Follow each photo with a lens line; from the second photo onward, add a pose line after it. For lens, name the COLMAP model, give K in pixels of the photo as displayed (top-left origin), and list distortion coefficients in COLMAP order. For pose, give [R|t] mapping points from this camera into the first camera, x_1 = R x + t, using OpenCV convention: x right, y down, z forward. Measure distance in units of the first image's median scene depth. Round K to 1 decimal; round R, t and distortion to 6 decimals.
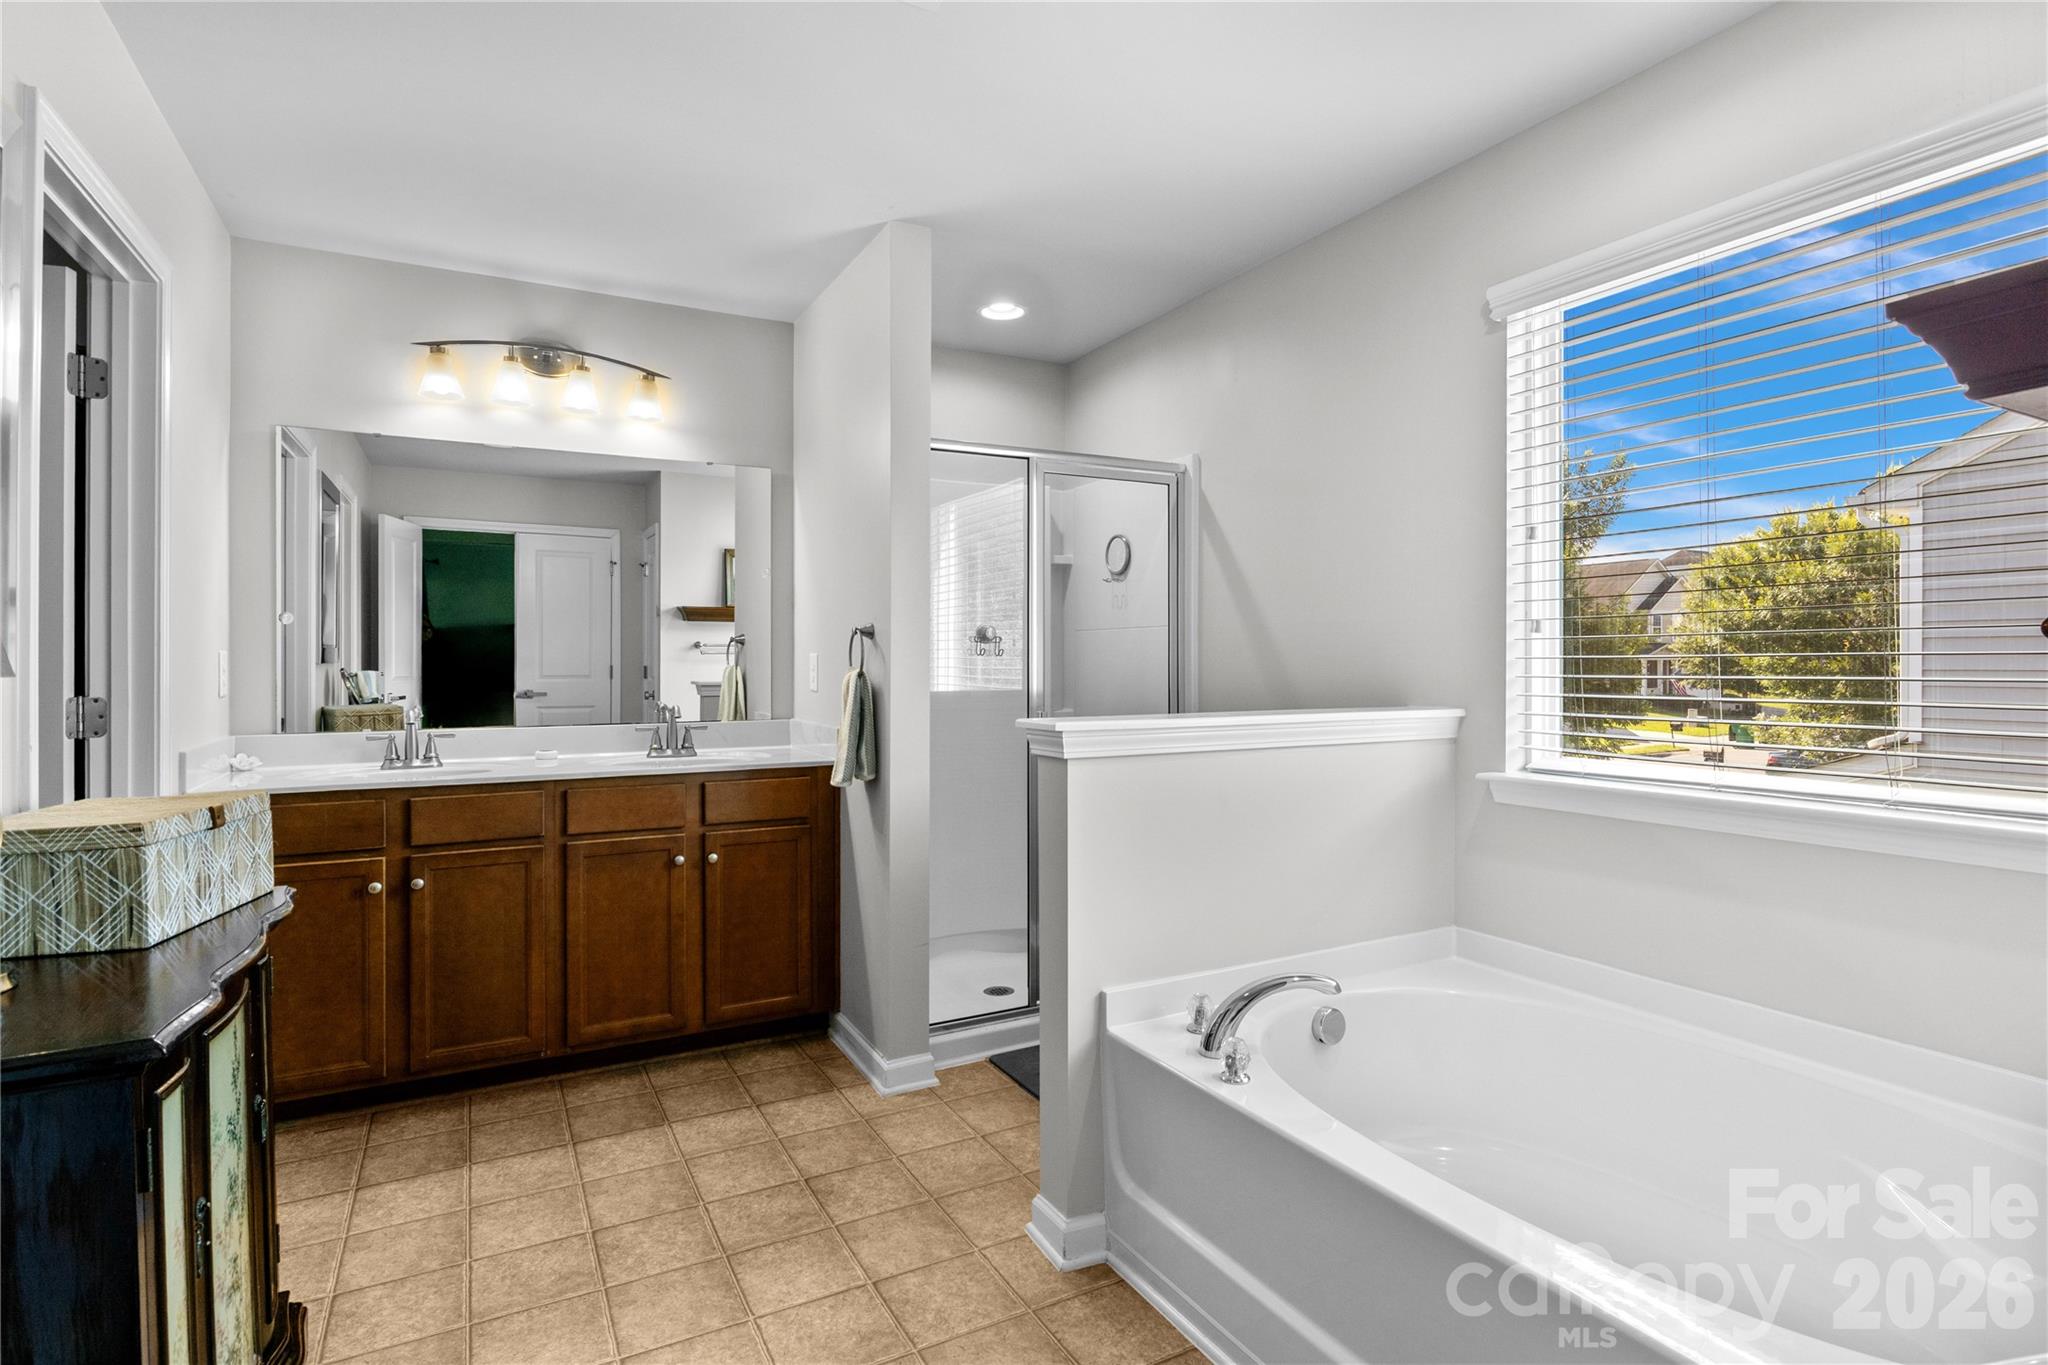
lens RADIAL K [[1016.7, 0, 1030.6], [0, 1016.7, 664.3], [0, 0, 1]] dist [-0.015775, 0.000008]
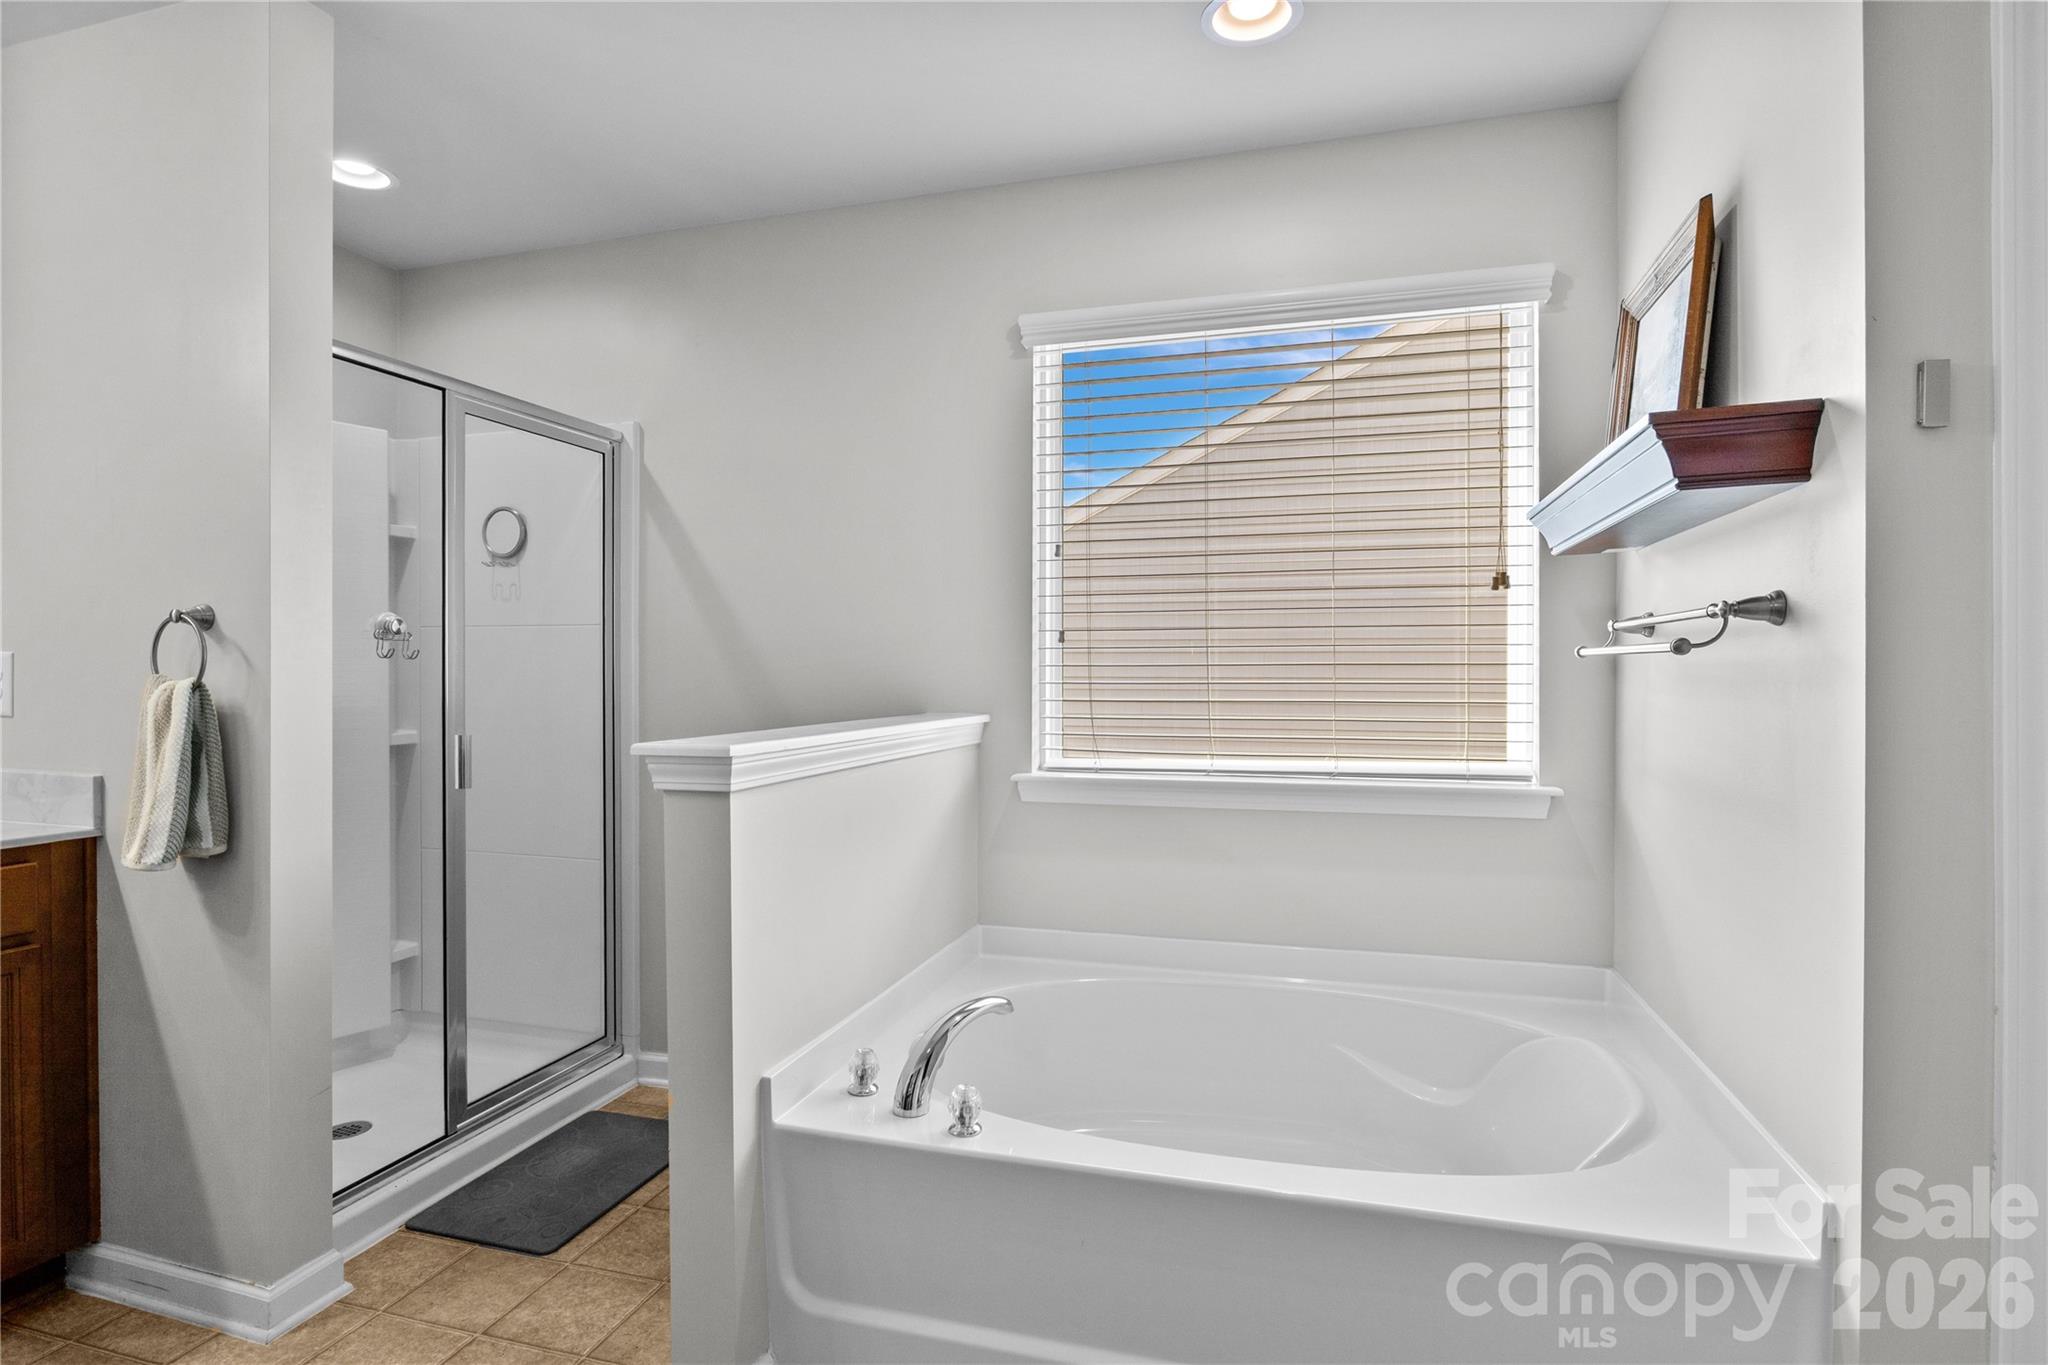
lens RADIAL K [[1025.9, 0, 1033.8], [0, 1025.9, 680.3], [0, 0, 1]] dist [-0.014078, -0.000753]
pose [[0.698880, -0.003788, 0.715229, -0.256949], [-0.001364, 0.999977, 0.006629, 0.001720], [-0.715238, -0.005608, 0.698859, 0.203815]]
